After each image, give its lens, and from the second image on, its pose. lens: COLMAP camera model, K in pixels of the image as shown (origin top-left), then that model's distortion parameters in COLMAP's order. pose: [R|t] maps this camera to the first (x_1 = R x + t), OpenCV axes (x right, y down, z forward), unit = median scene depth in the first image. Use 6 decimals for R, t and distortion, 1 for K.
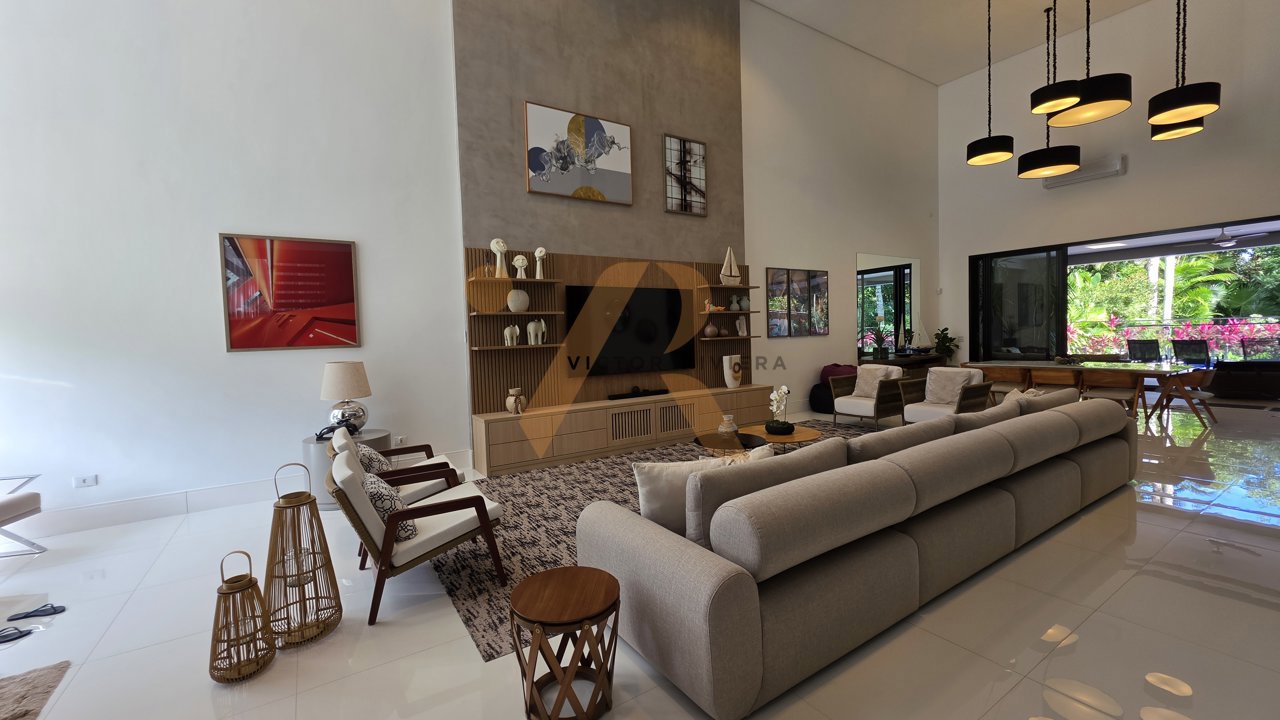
lens RADIAL K [[516.9, 0, 640.8], [0, 516.9, 355.4], [0, 0, 1]] dist [-0.001661, 0.000608]
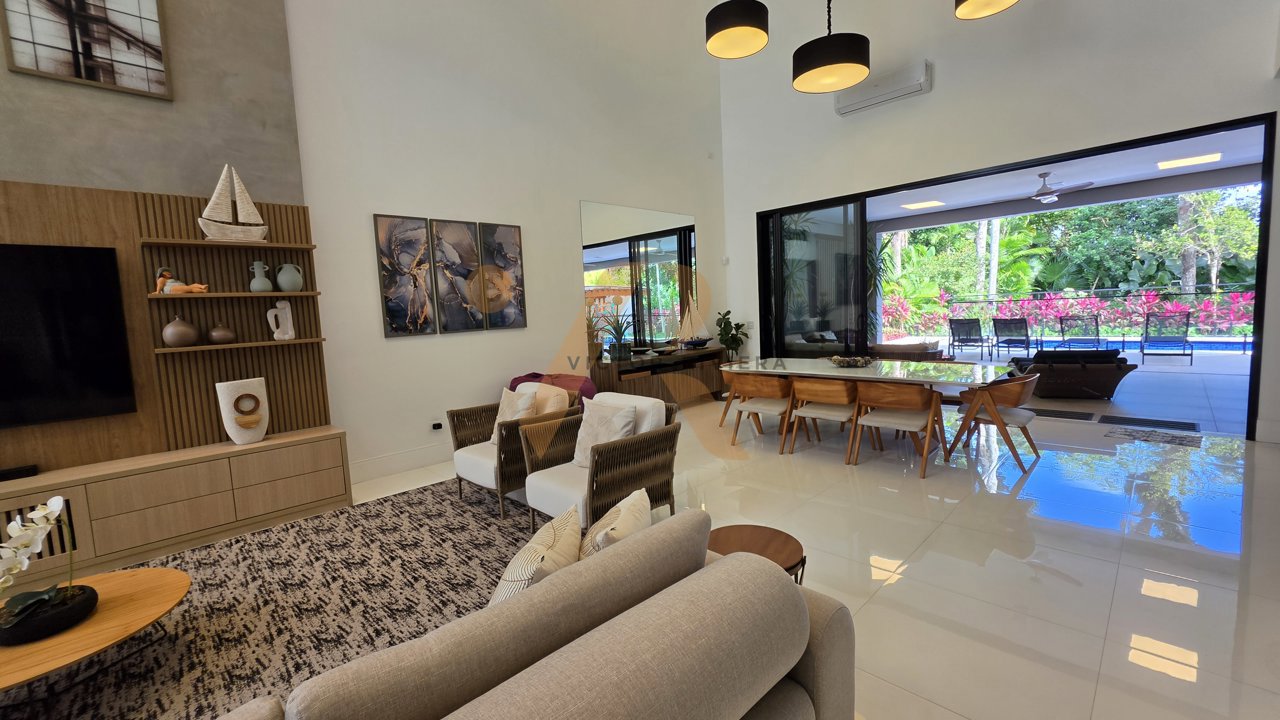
lens RADIAL K [[516.9, 0, 640.8], [0, 516.9, 355.4], [0, 0, 1]] dist [-0.001661, 0.000608]
pose [[0.981459, -0.034036, 0.188624, 0.533194], [0.026338, 0.998721, 0.043167, -0.040983], [-0.189852, -0.037399, 0.981100, 0.487433]]
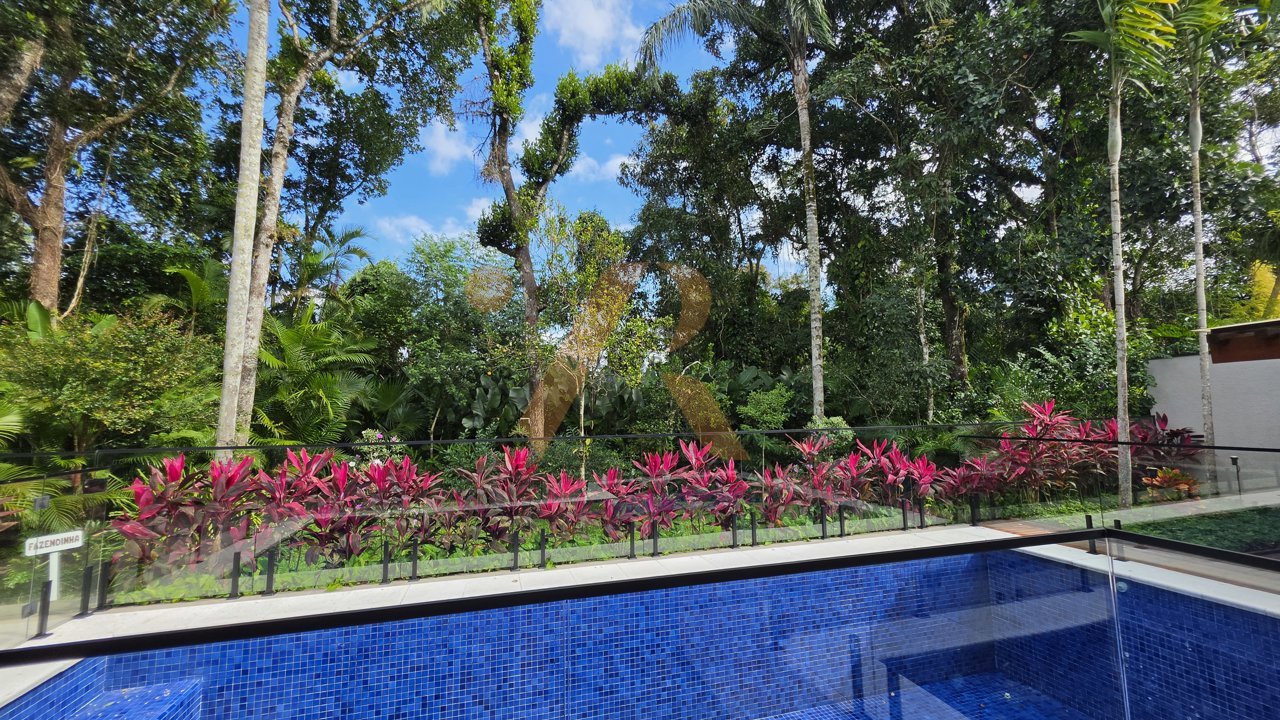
lens RADIAL K [[516.9, 0, 640.8], [0, 516.9, 355.4], [0, 0, 1]] dist [-0.001661, 0.000608]
pose [[0.272289, 0.128354, 0.953616, 1.559130], [0.042884, 0.988459, -0.145289, -0.133030], [-0.961259, 0.080455, 0.263643, 1.298690]]
